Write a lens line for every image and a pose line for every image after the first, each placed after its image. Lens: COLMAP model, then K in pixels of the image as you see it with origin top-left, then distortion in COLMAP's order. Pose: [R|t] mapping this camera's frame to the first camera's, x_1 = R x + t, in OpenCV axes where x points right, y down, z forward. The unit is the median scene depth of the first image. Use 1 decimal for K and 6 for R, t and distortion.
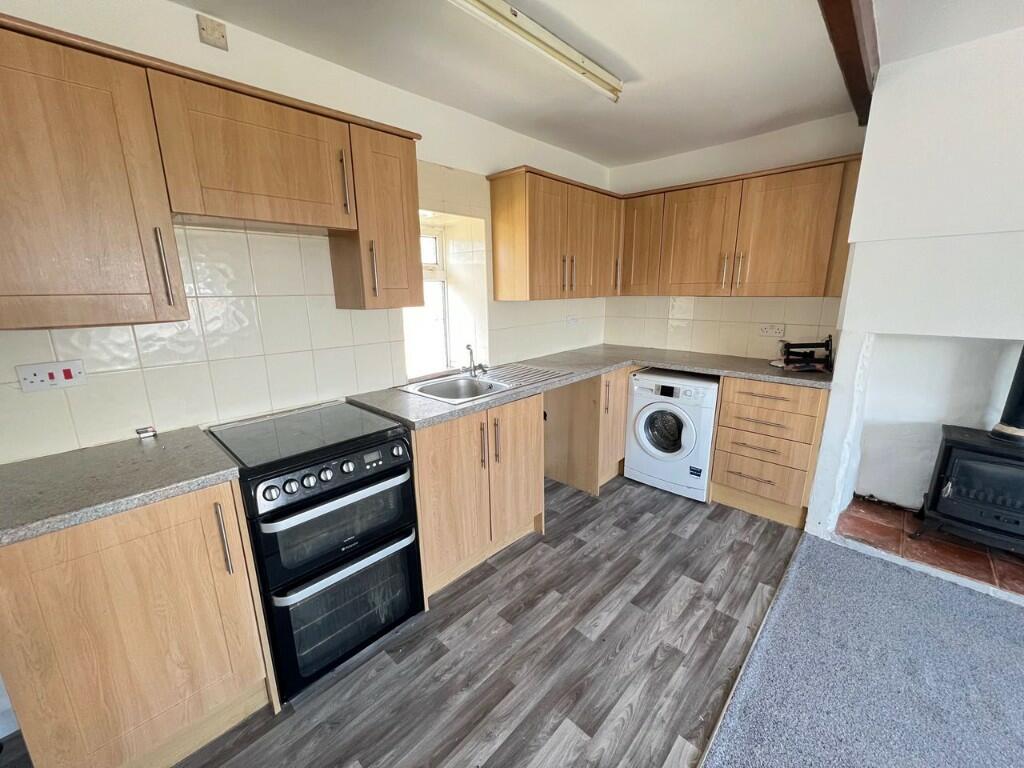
lens RADIAL K [[411.3, 0, 508.8], [0, 411.3, 383.2], [0, 0, 1]] dist [0.013758, -0.000974]
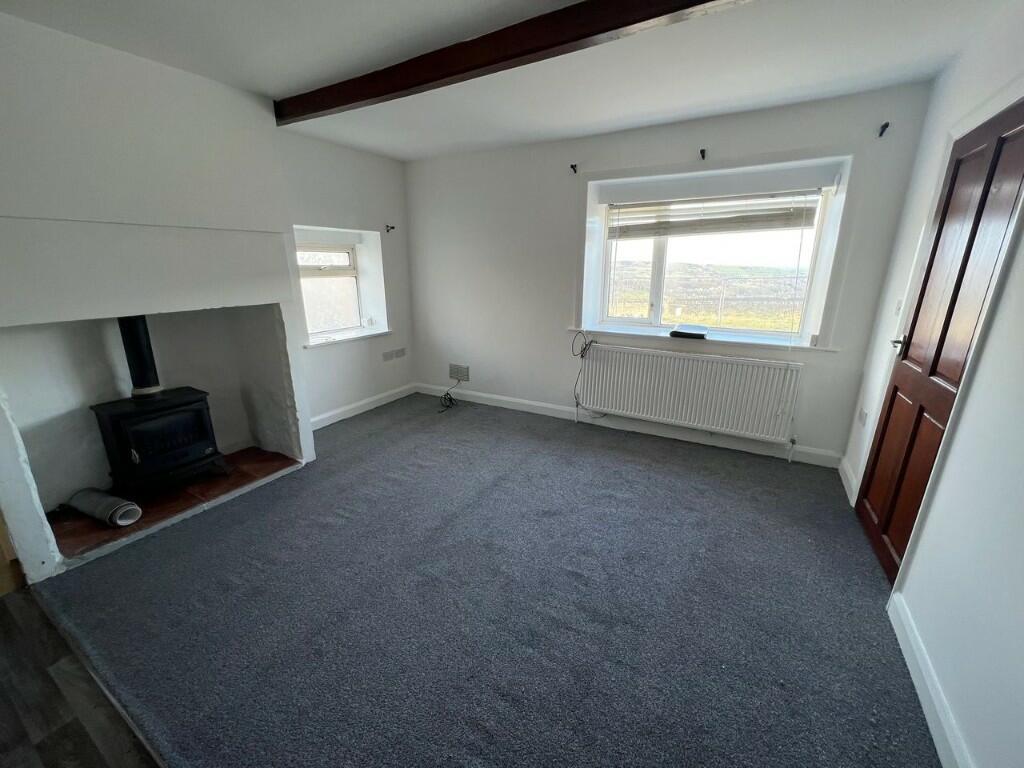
lens RADIAL K [[411.3, 0, 509.1], [0, 411.3, 378.6], [0, 0, 1]] dist [0.013758, -0.000974]
pose [[-0.212080, -0.253720, 0.943742, -0.166119], [0.234914, 0.924157, 0.301245, -0.038902], [-0.948598, 0.285586, -0.136394, 0.170051]]
